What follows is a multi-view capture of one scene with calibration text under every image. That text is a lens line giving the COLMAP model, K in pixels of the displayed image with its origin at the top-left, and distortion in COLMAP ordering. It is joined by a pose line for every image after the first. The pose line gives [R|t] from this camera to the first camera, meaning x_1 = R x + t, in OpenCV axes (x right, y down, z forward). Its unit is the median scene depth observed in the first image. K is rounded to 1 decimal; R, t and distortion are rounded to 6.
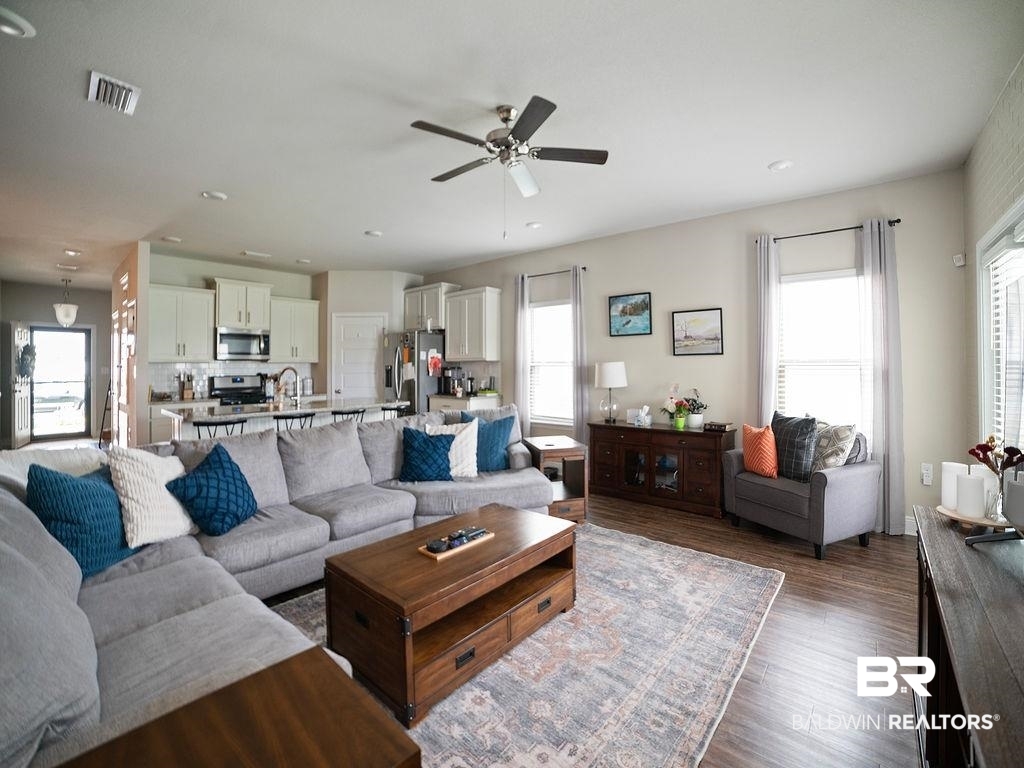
lens RADIAL K [[462.1, 0, 504.3], [0, 462.1, 362.6], [0, 0, 1]] dist [-0.016570, 0.000489]
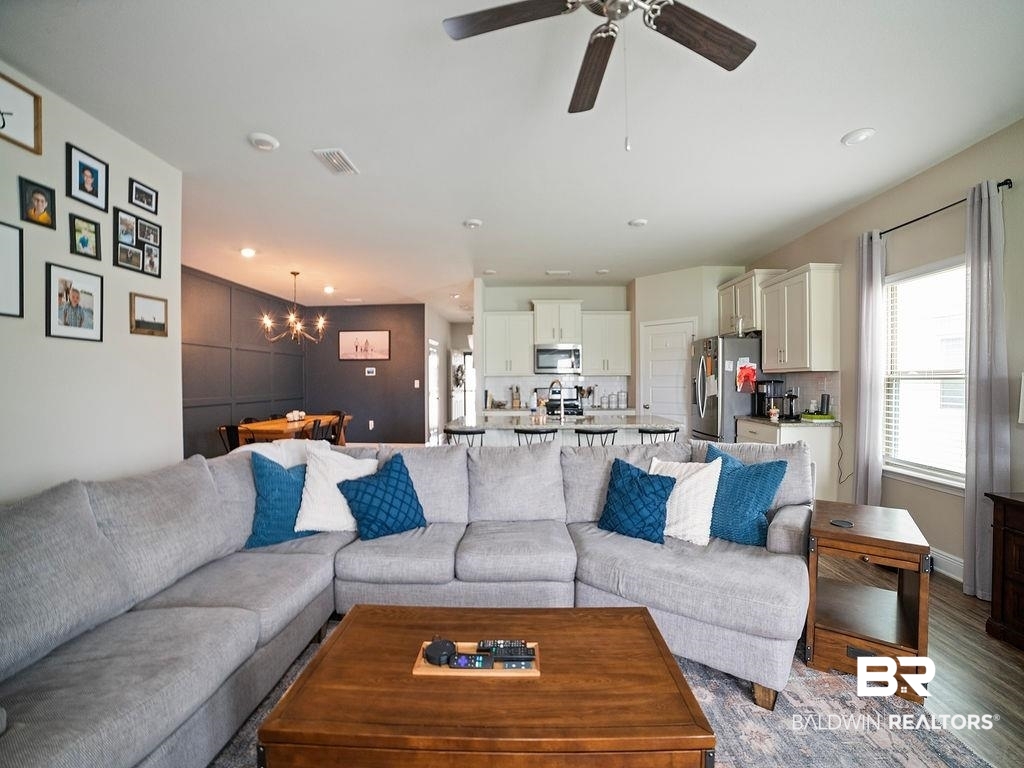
lens RADIAL K [[440.2, 0, 506.6], [0, 440.2, 380.1], [0, 0, 1]] dist [-0.064541, 0.013074]
pose [[0.657831, 0.000894, -0.753165, 0.150970], [0.004559, 0.999976, 0.005168, 0.004393], [0.753152, -0.006833, 0.657811, 0.272032]]
